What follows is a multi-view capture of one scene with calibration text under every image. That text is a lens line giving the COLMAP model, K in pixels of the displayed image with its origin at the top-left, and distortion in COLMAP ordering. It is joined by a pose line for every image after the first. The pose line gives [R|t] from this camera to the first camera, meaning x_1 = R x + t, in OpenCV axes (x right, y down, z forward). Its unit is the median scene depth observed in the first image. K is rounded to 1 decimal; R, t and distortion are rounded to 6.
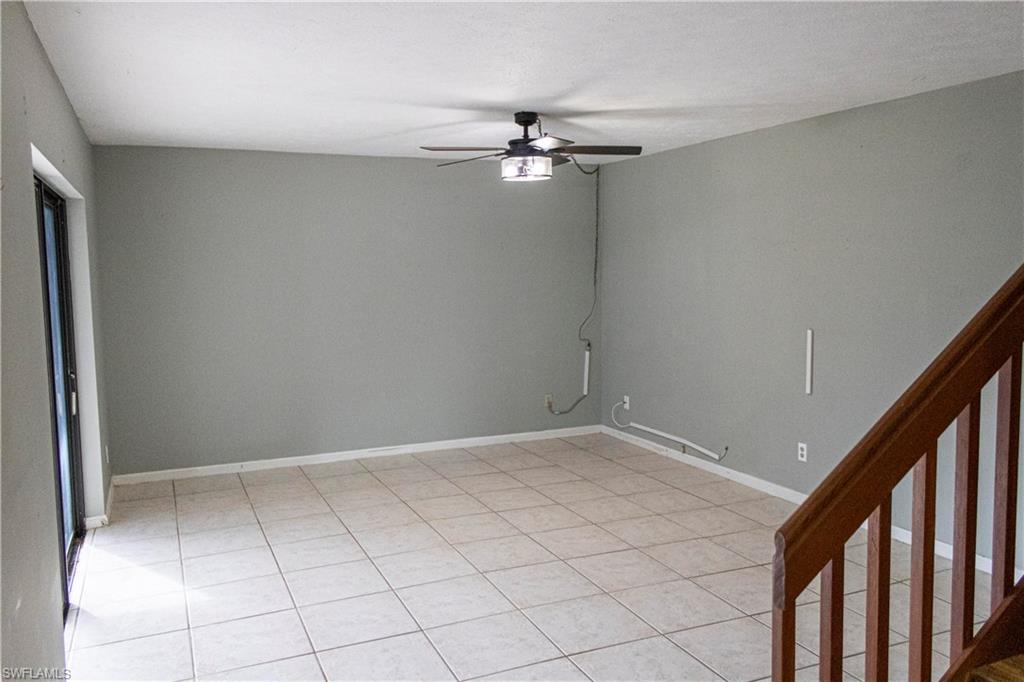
lens RADIAL K [[815.5, 0, 511.4], [0, 815.5, 338.5], [0, 0, 1]] dist [0.023471, -0.012822]
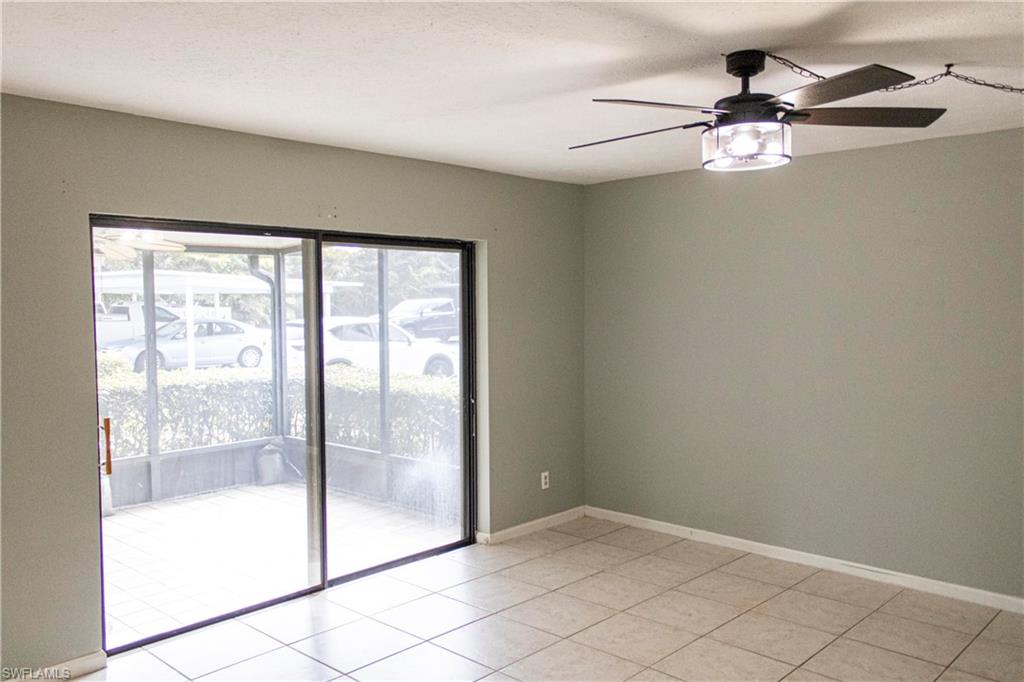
lens RADIAL K [[815.5, 0, 511.7], [0, 815.5, 341.0], [0, 0, 1]] dist [0.023471, -0.012822]
pose [[0.385860, 0.054387, -0.920953, 0.484449], [-0.085421, 0.996079, 0.023034, -0.063222], [0.918594, 0.069781, 0.388993, 0.595083]]
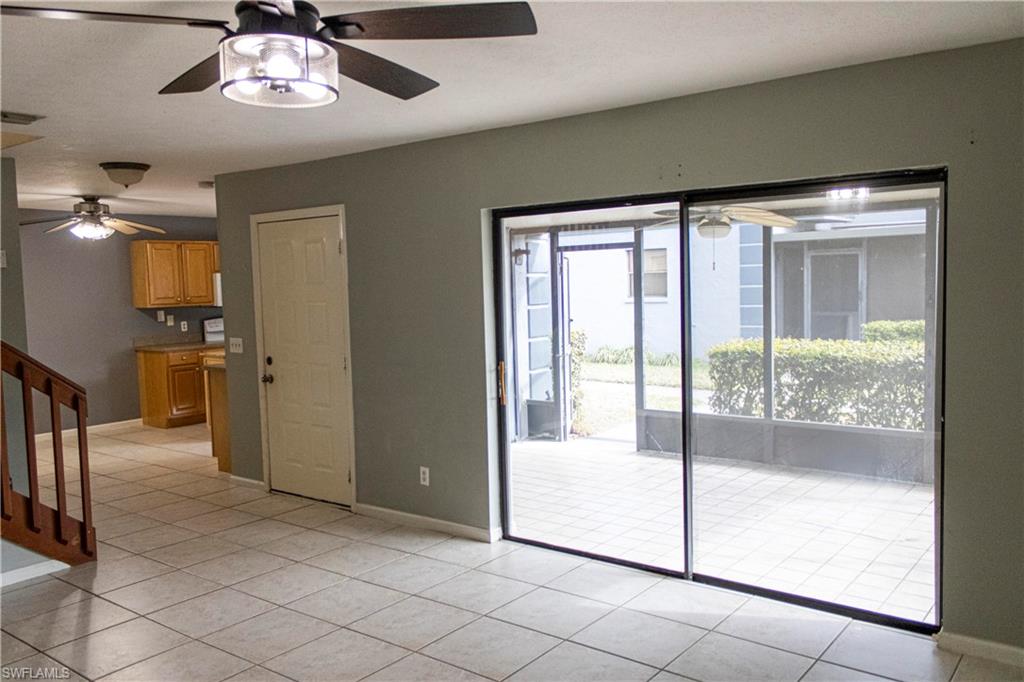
lens RADIAL K [[815.5, 0, 510.4], [0, 815.5, 343.0], [0, 0, 1]] dist [0.023471, -0.012822]
pose [[-0.881355, 0.072021, -0.466932, 0.119677], [-0.007497, 0.986056, 0.166243, -0.131263], [0.472394, 0.150020, -0.868526, 1.392206]]
